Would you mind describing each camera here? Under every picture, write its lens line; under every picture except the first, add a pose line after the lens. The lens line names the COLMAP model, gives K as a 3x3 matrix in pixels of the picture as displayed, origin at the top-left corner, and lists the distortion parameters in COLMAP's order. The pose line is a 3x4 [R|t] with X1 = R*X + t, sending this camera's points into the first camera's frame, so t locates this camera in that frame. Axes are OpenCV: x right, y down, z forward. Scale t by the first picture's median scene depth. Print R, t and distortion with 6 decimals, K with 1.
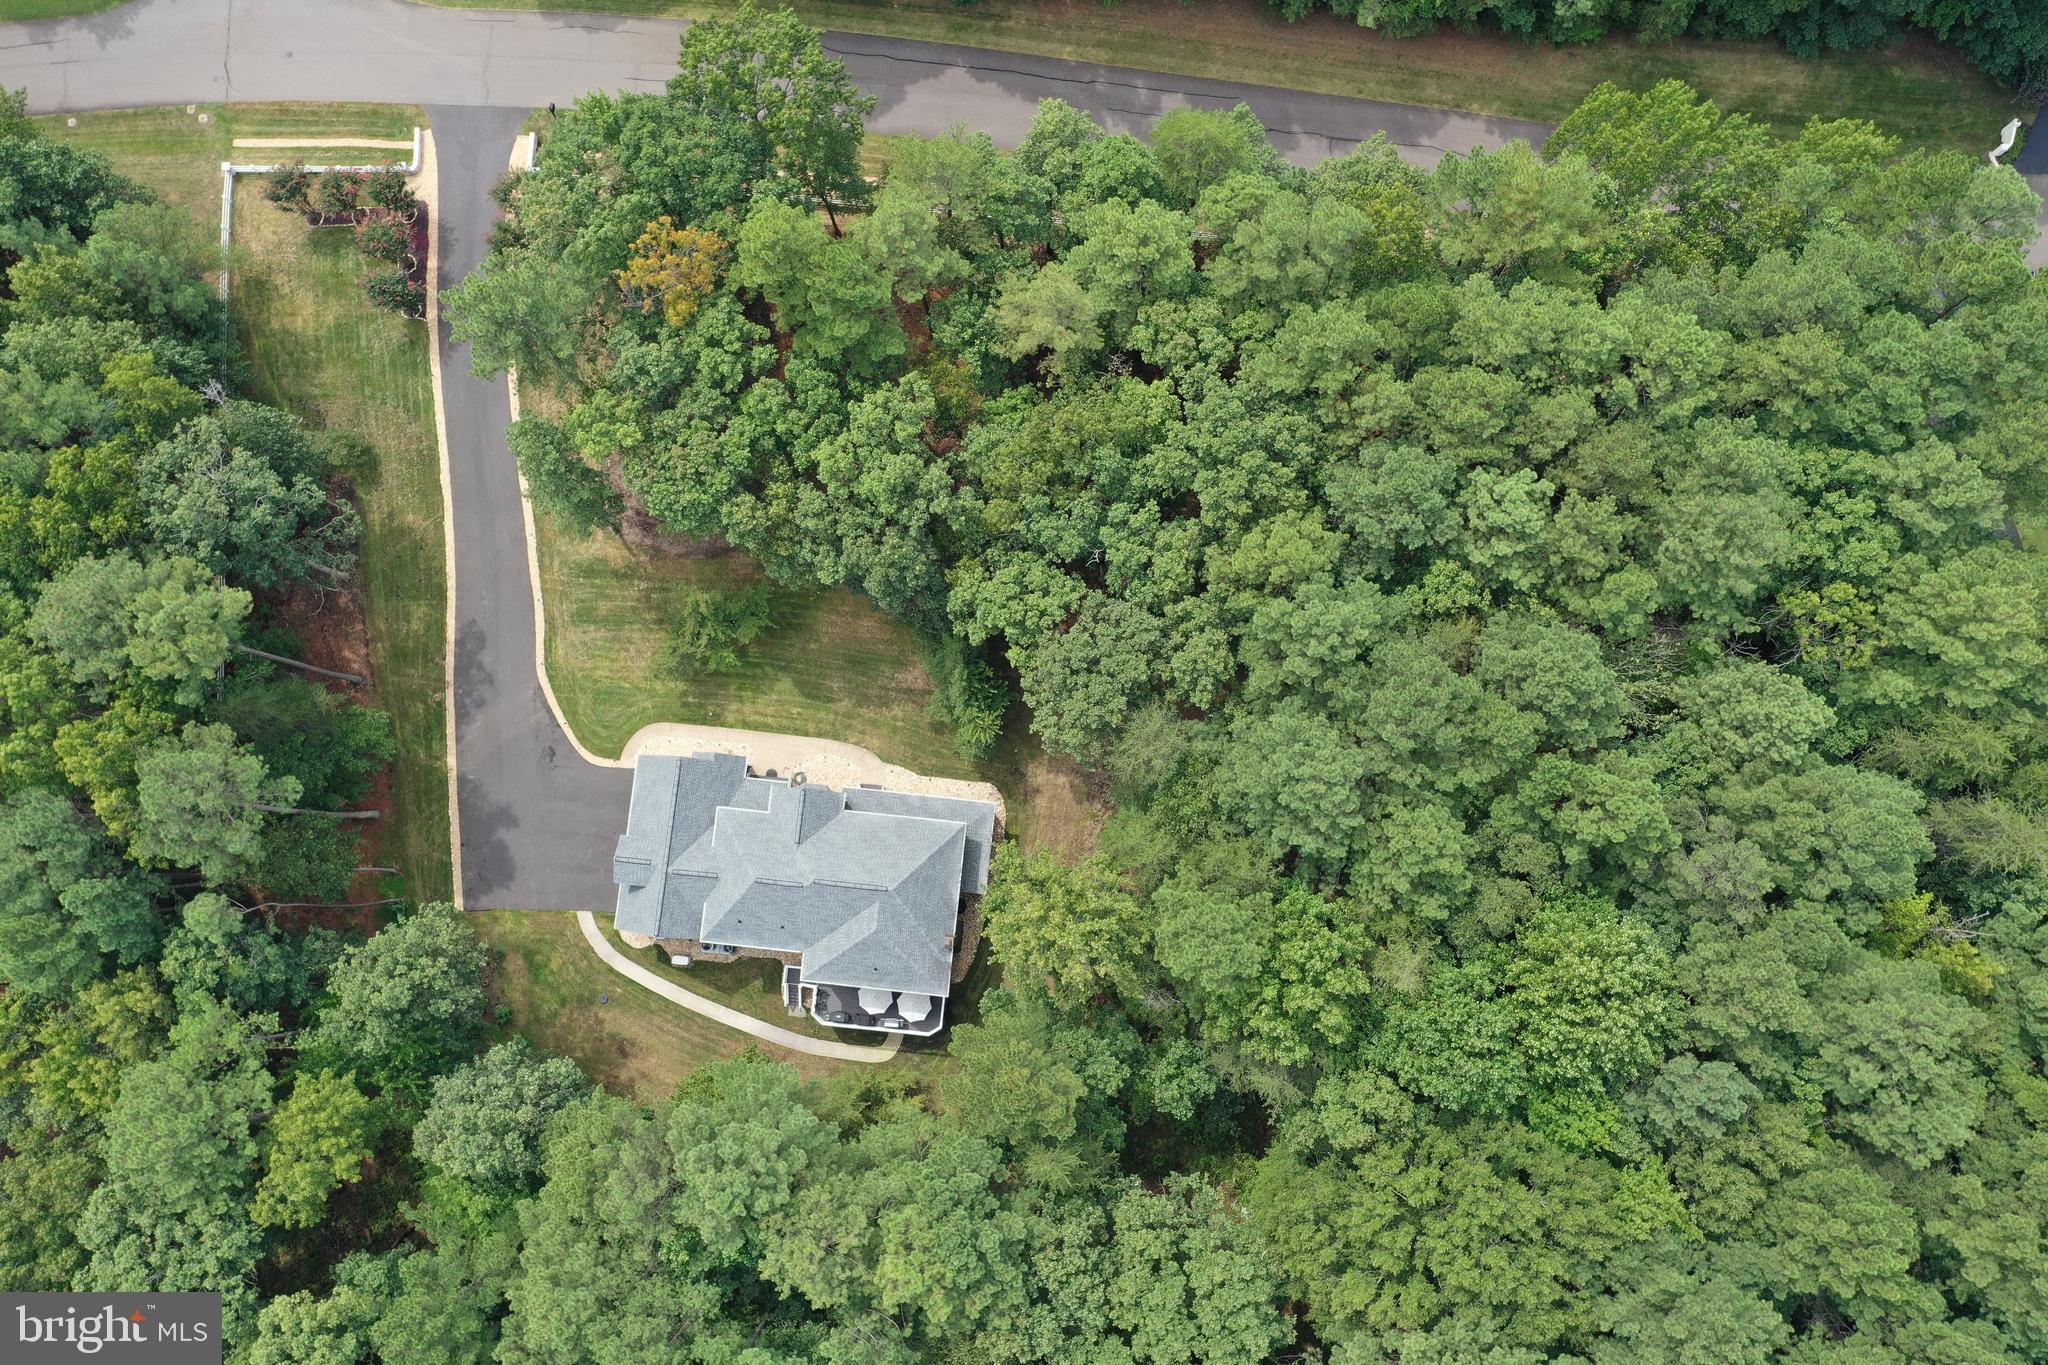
lens RADIAL K [[1635.7, 0, 1028.7], [0, 1635.7, 686.4], [0, 0, 1]] dist [0.002340, 0.013242]
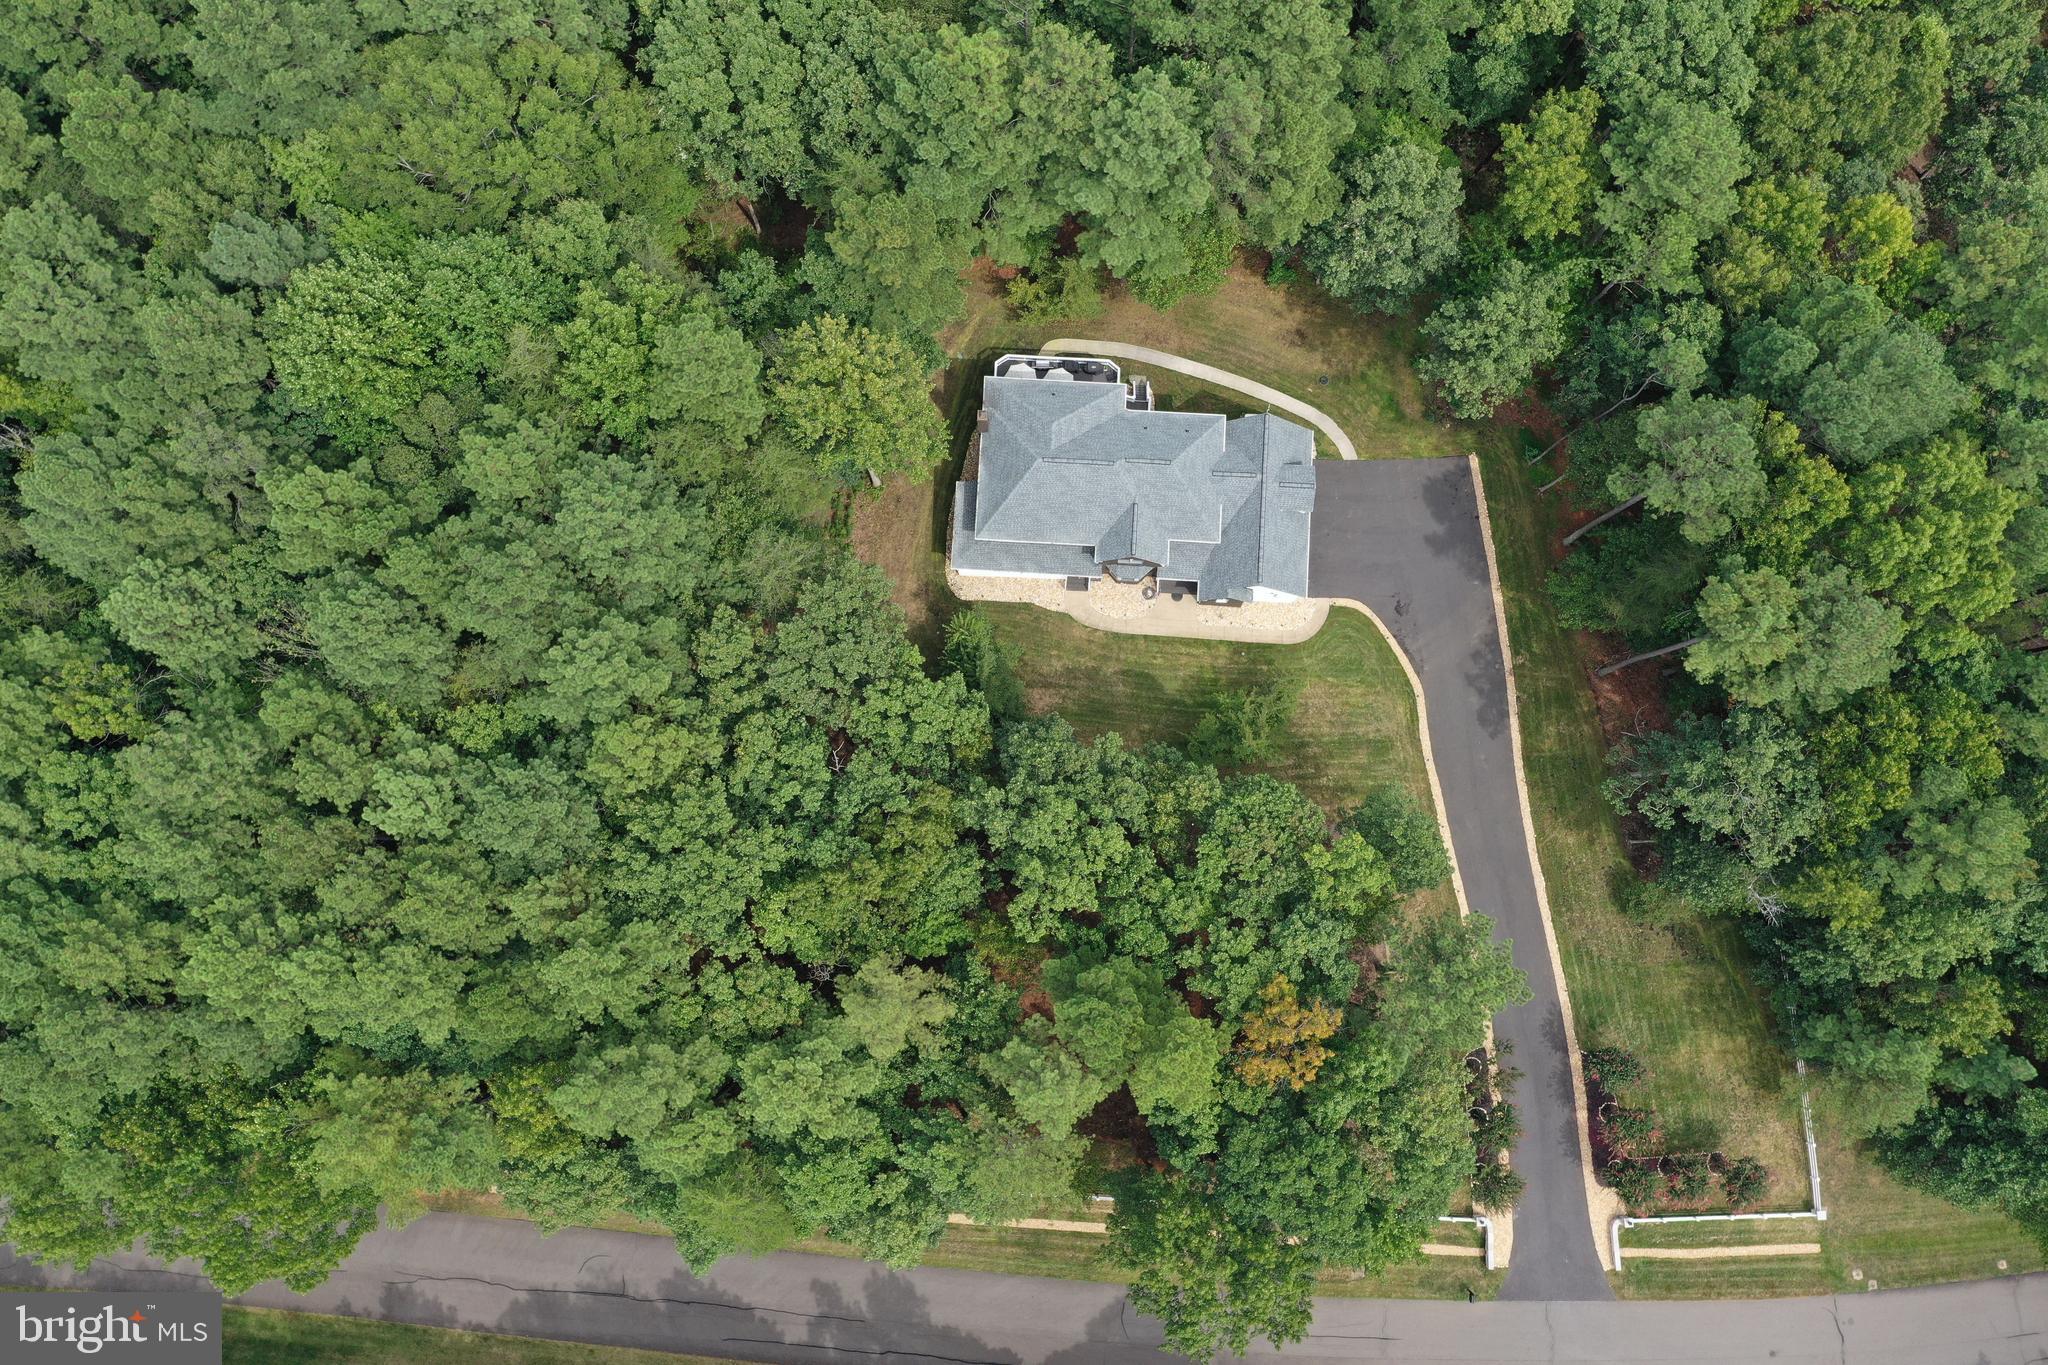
lens RADIAL K [[1635.7, 0, 1028.7], [0, 1635.7, 686.4], [0, 0, 1]] dist [0.002340, 0.013242]
pose [[-0.998545, 0.050581, 0.018675, -0.095311], [-0.044837, -0.971340, 0.233426, -0.272347], [0.029947, 0.232249, 0.972195, 0.030397]]
